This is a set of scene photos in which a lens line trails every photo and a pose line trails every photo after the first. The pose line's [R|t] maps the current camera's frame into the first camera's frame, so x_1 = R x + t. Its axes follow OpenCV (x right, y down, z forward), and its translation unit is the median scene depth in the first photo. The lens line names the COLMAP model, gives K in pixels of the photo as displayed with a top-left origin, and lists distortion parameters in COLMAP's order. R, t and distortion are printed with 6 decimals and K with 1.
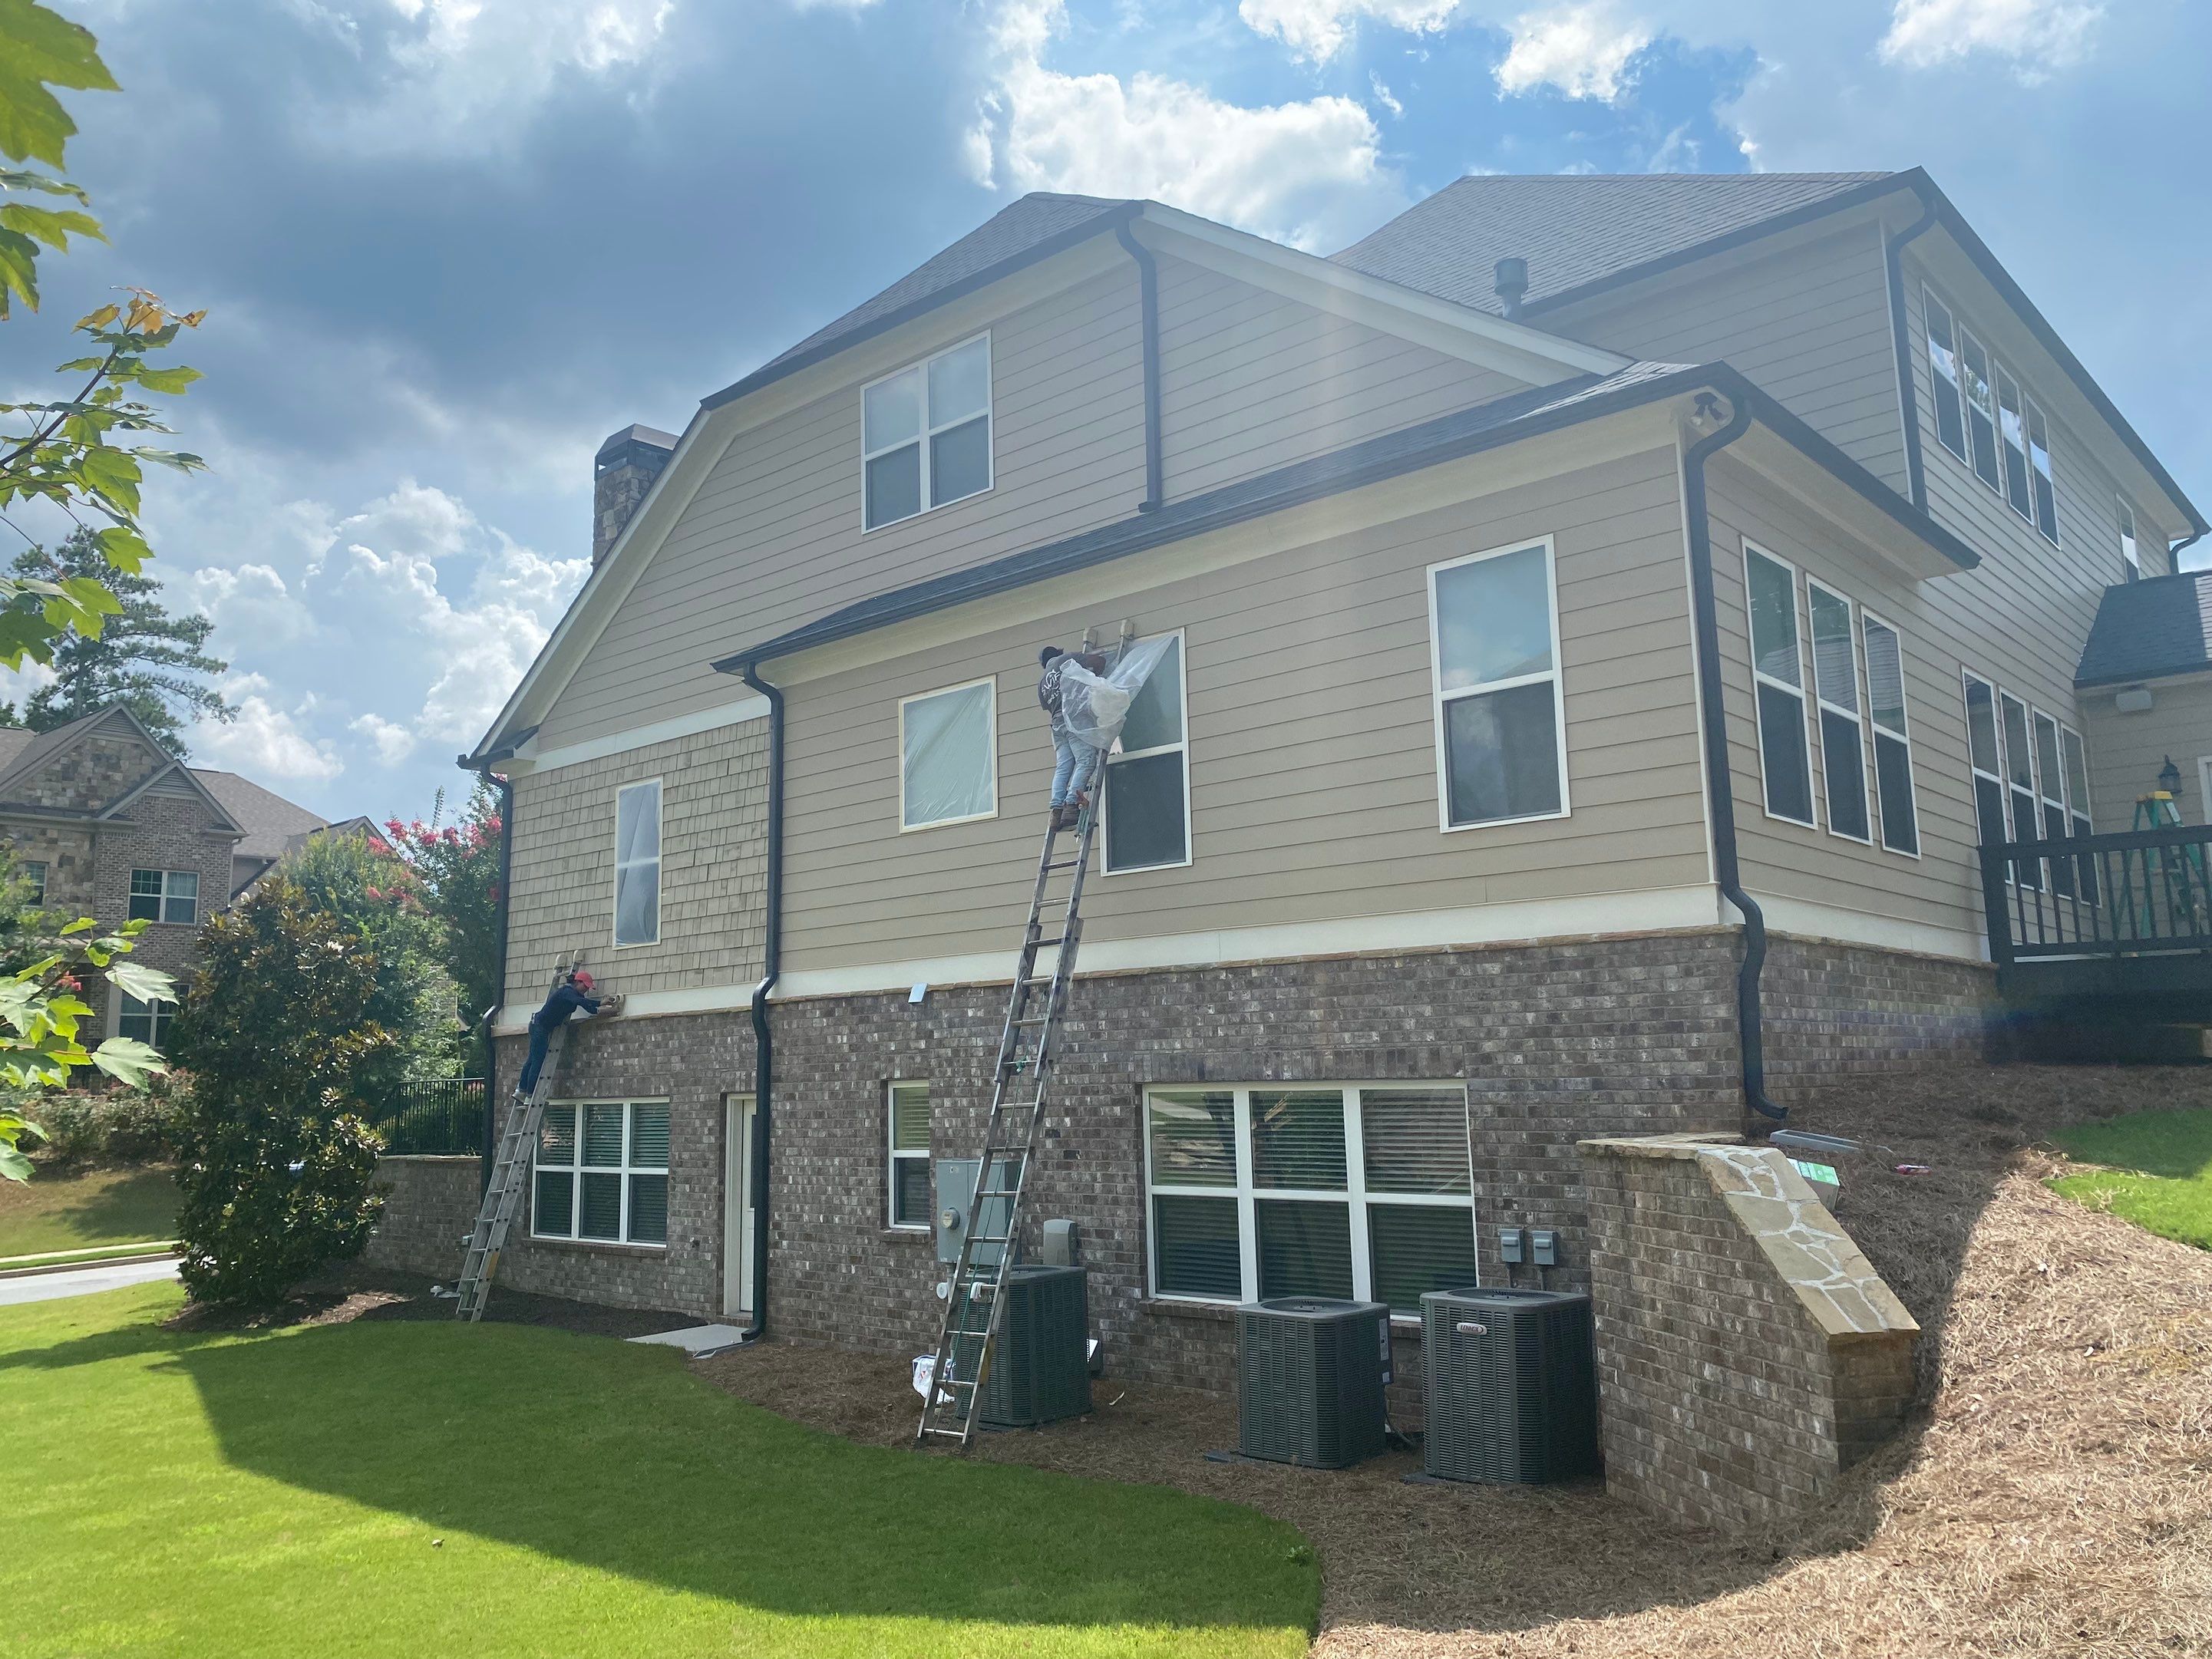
lens RADIAL K [[1695.3, 0, 1106.0], [0, 1695.3, 829.5], [0, 0, 1]] dist [0.149560, -0.333158]
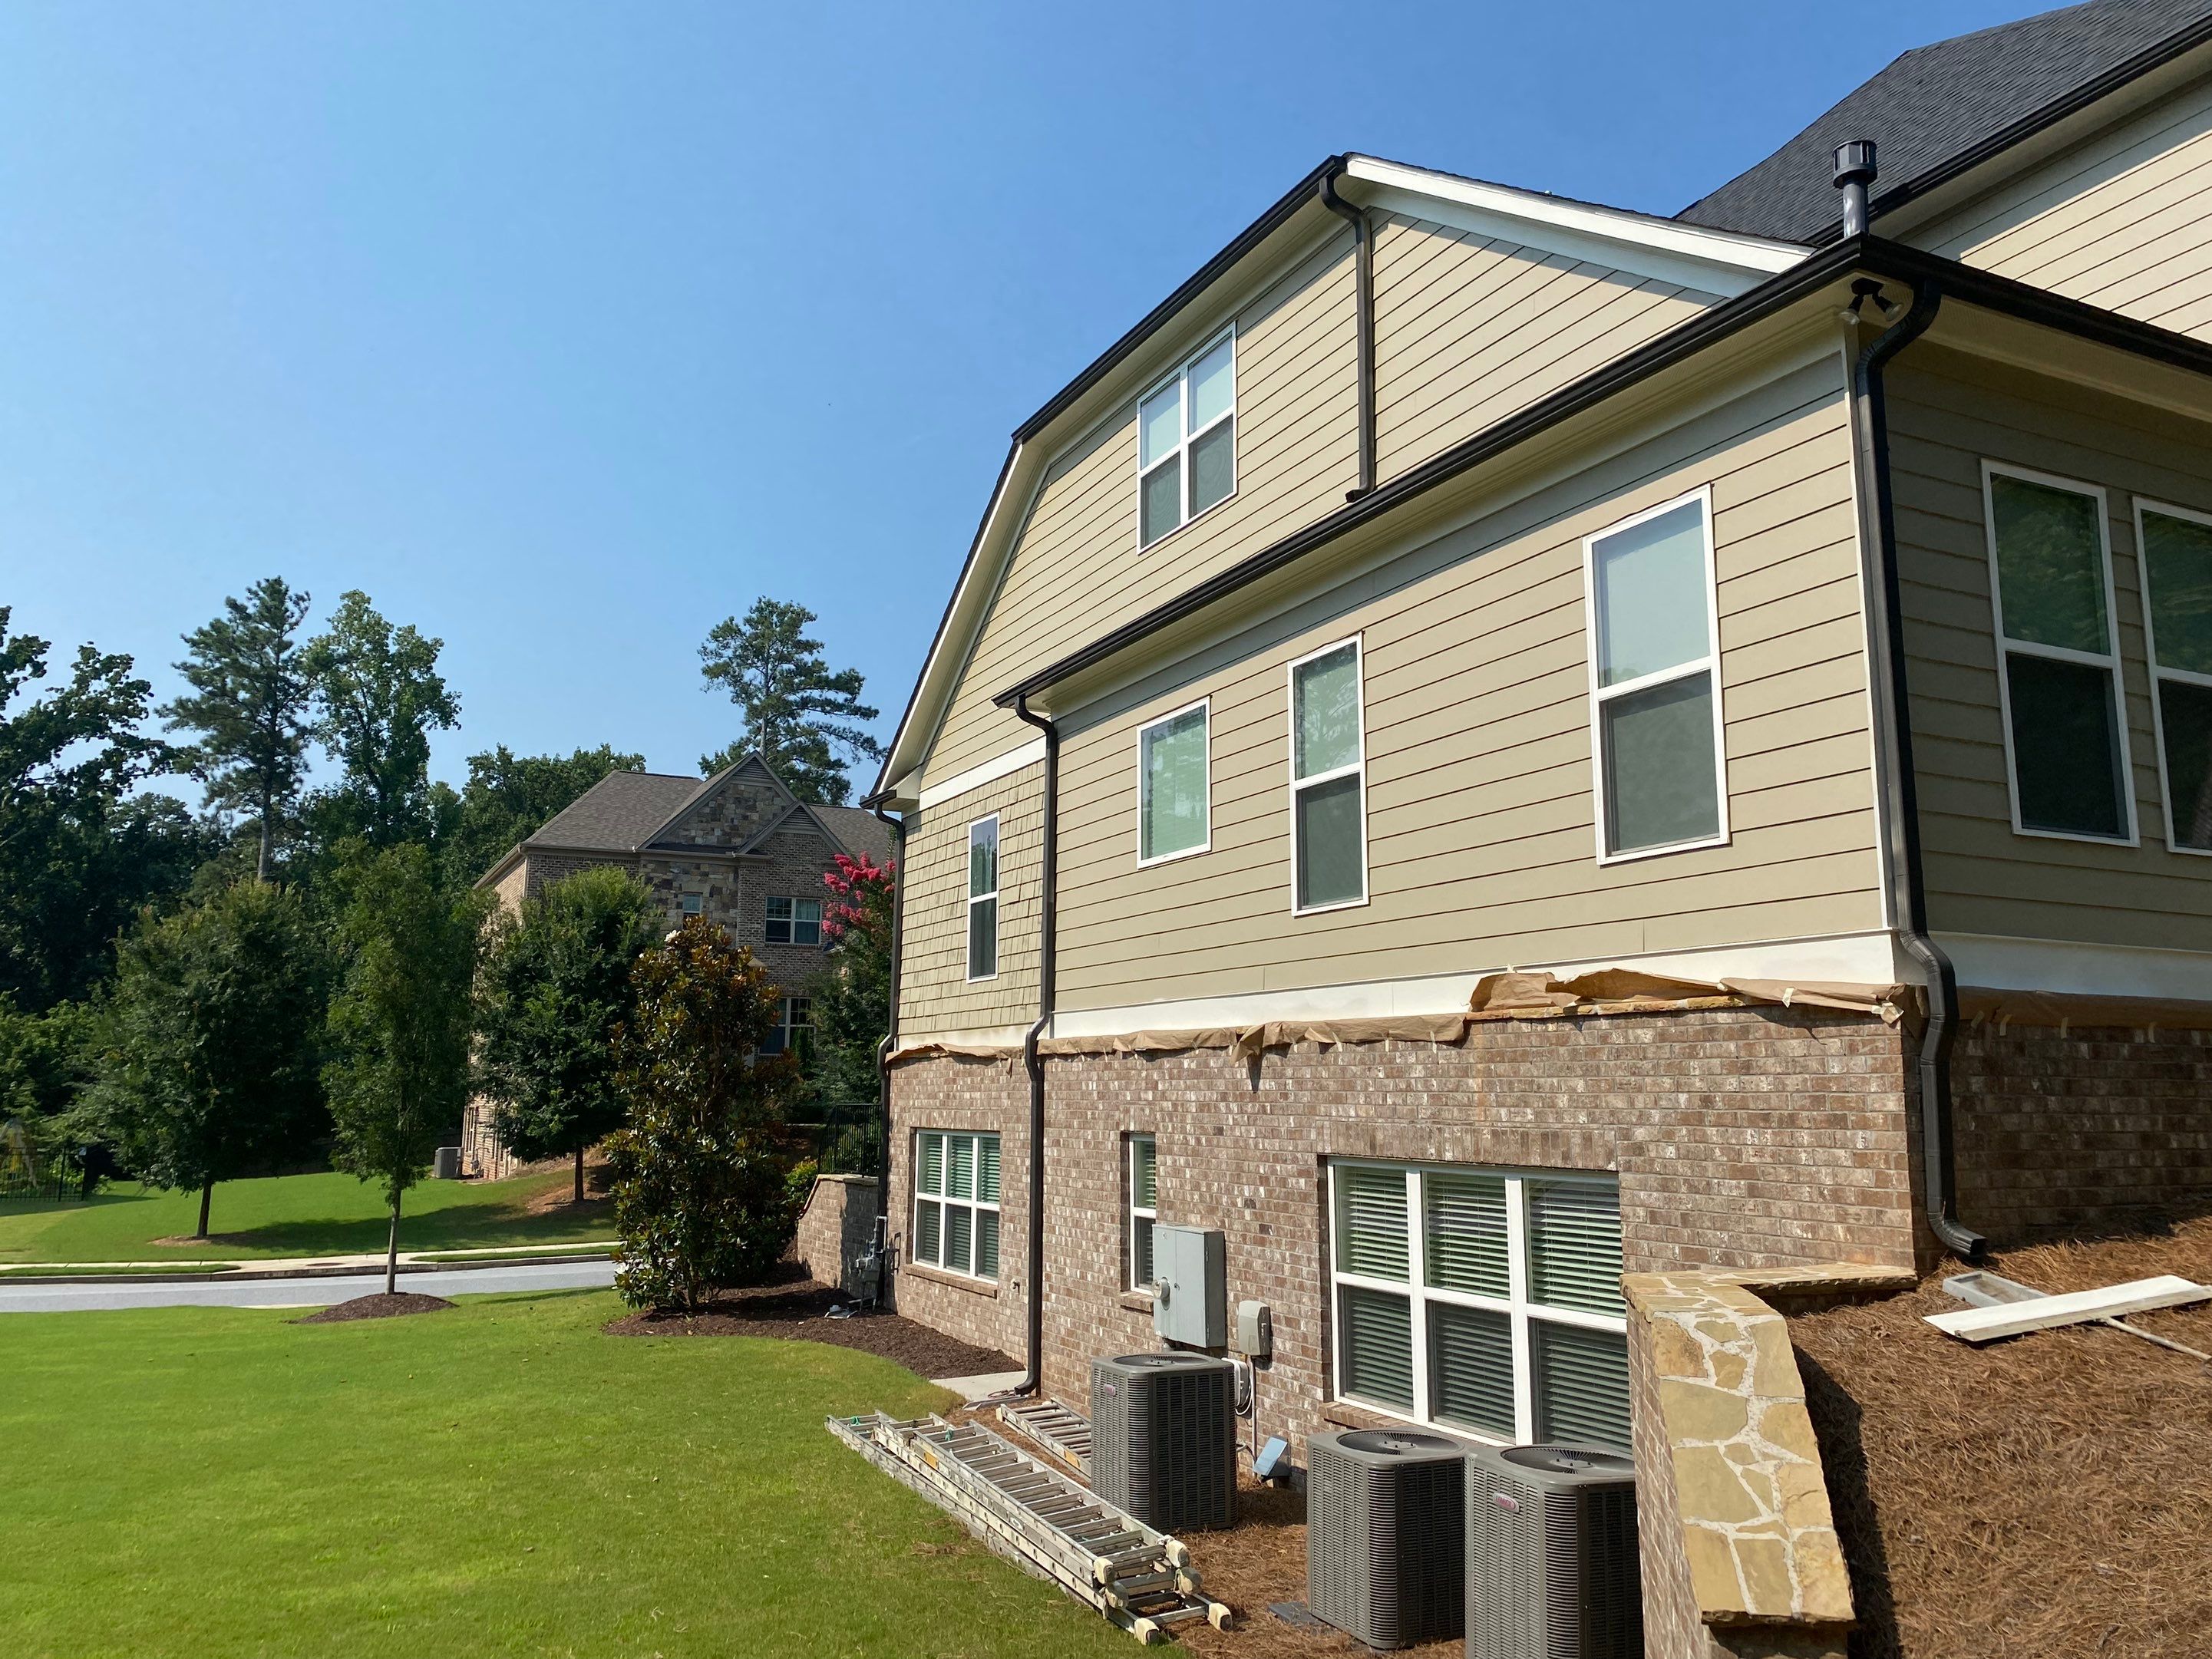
lens RADIAL K [[1693.5, 0, 1107.4], [0, 1693.5, 799.7], [0, 0, 1]] dist [0.055745, -0.148553]
pose [[0.925307, -0.039499, -0.377155, 0.252643], [0.031403, 0.999126, -0.027593, -0.011965], [0.377915, 0.013688, 0.925739, 0.145952]]
